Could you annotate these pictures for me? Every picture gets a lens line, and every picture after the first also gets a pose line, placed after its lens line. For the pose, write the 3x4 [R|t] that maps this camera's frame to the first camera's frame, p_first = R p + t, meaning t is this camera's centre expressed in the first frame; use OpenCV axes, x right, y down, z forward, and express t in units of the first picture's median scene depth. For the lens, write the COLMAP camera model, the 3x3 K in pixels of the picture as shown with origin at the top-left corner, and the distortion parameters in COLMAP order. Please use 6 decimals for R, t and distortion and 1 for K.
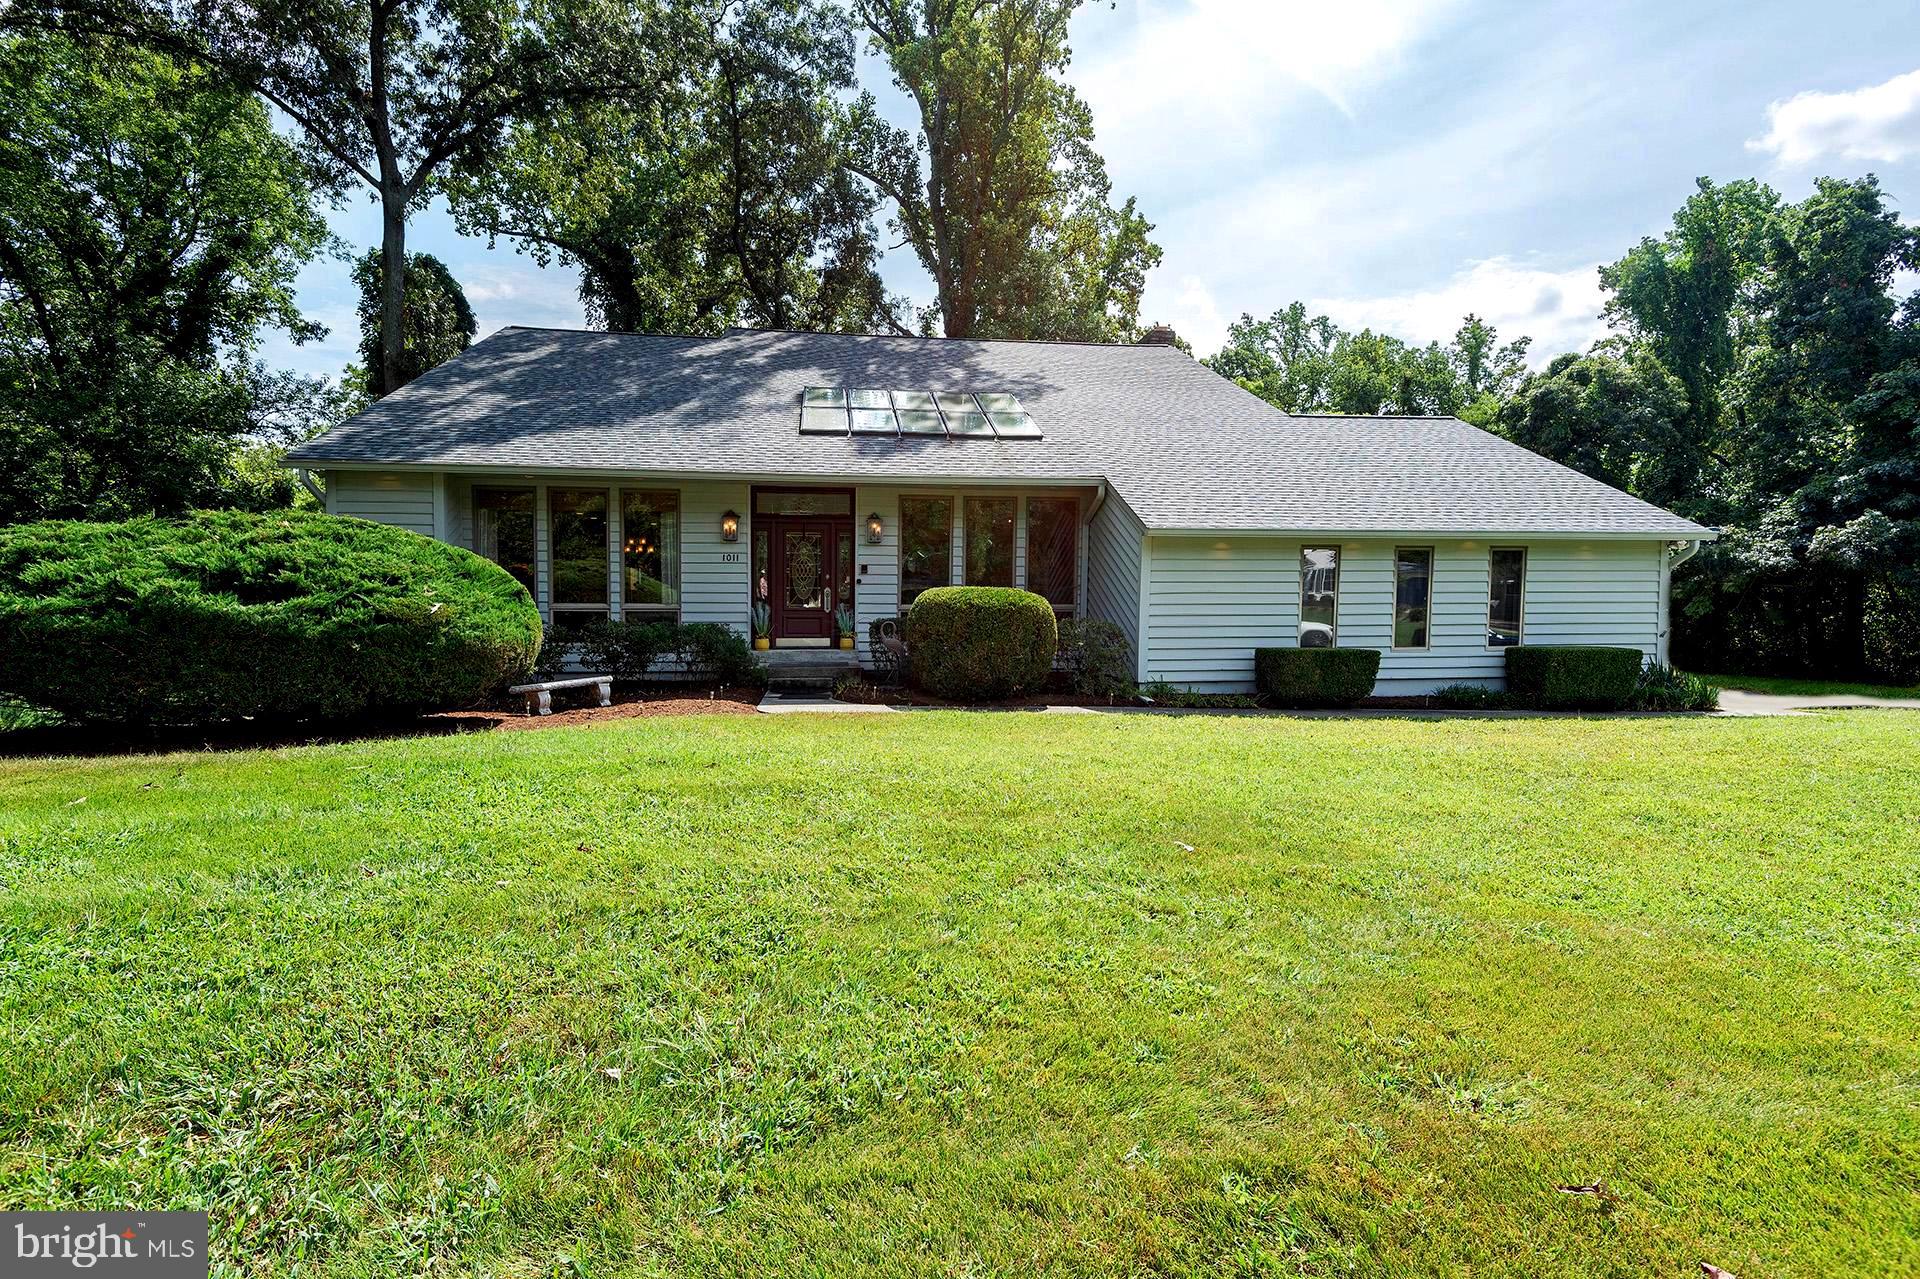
lens RADIAL K [[938.2, 0, 960.0], [0, 938.2, 639.5], [0, 0, 1]] dist [0.033935, -0.016697]
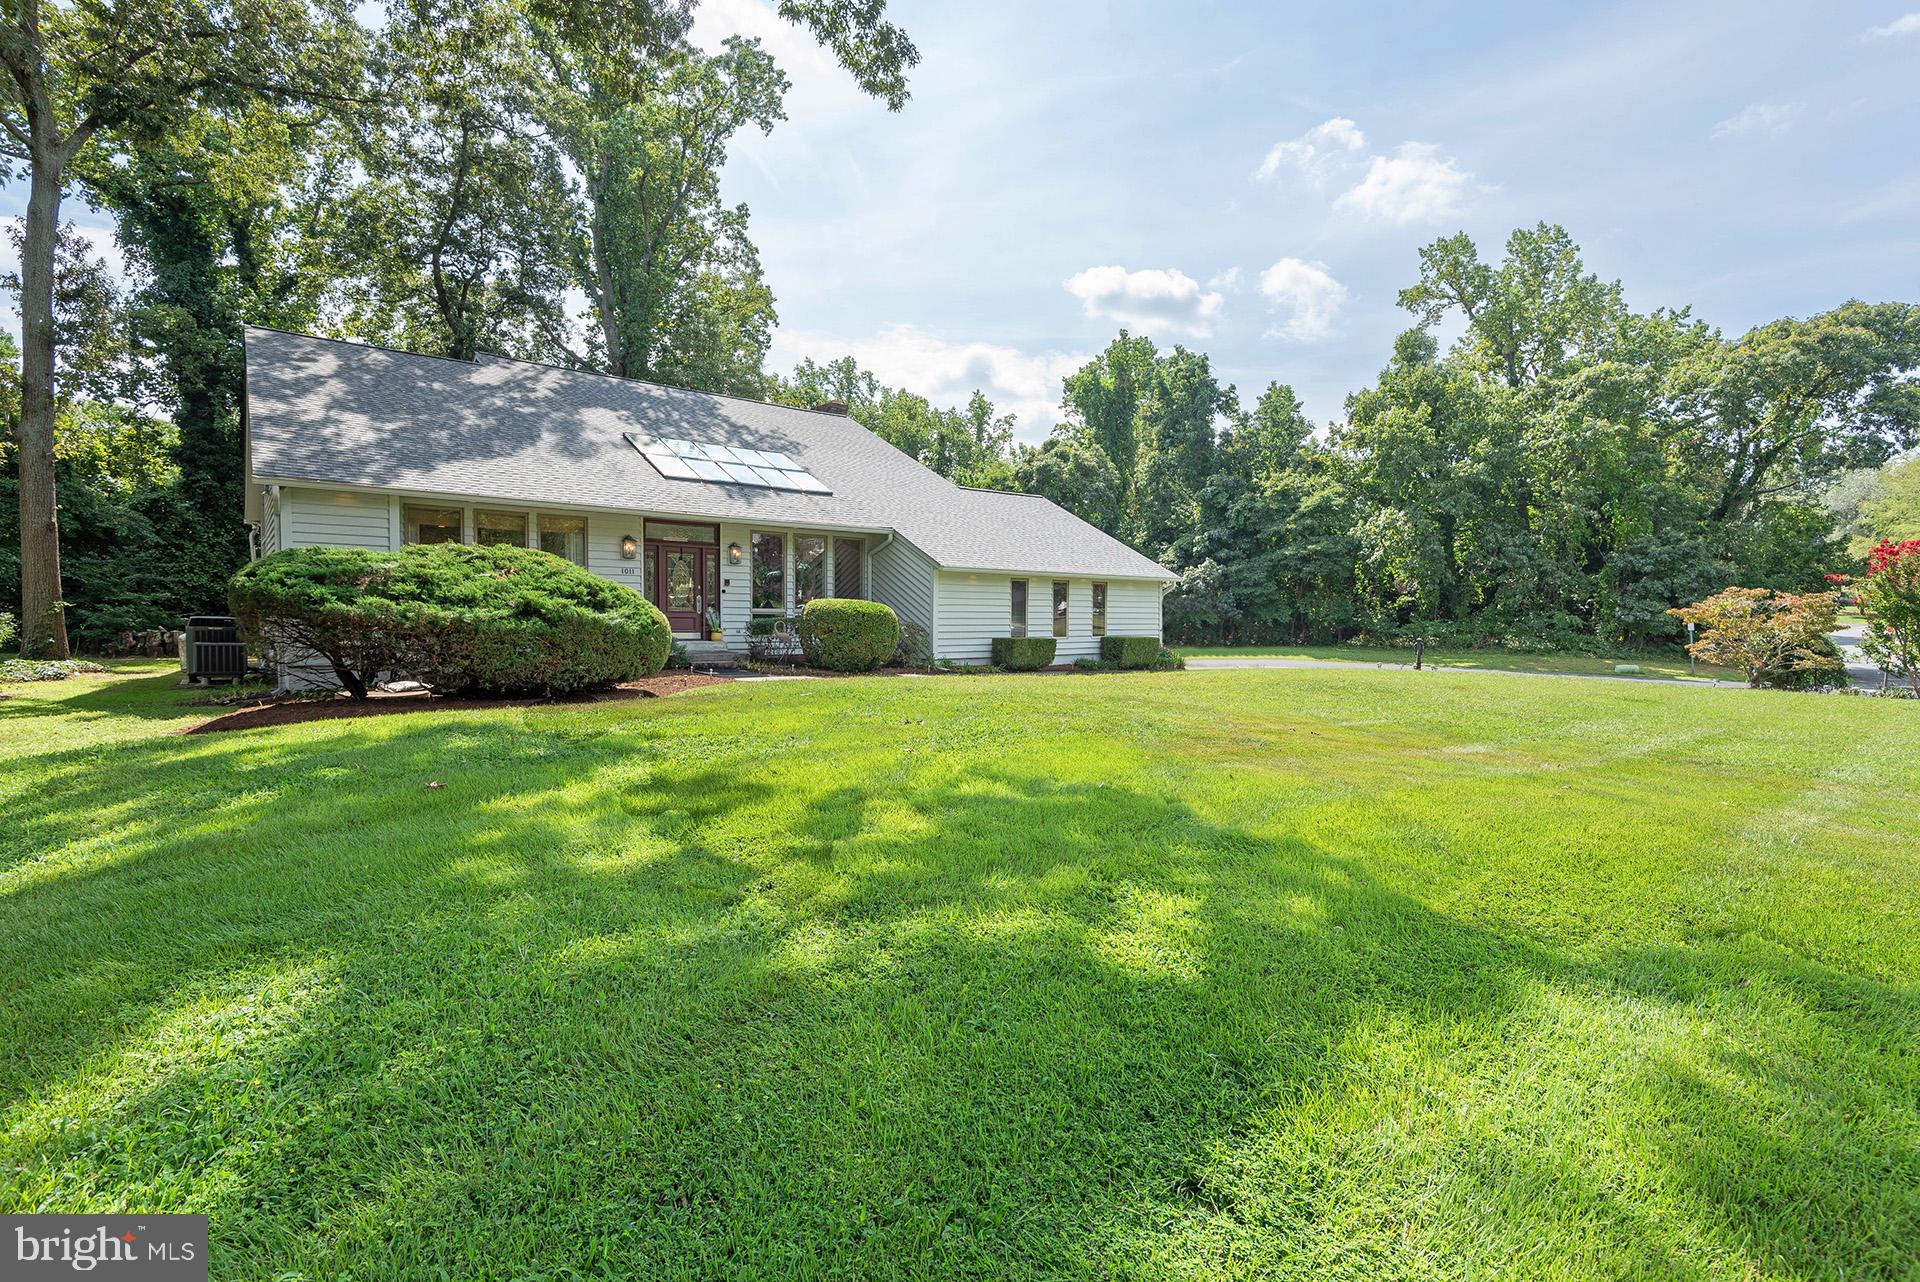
lens RADIAL K [[881.1, 0, 960.0], [0, 881.1, 641.0], [0, 0, 1]] dist [-0.000615, -0.000288]
pose [[0.866536, -0.005825, 0.499080, -0.428376], [0.001369, 0.999956, 0.009293, -0.000330], [-0.499112, -0.007369, 0.866506, -0.281913]]
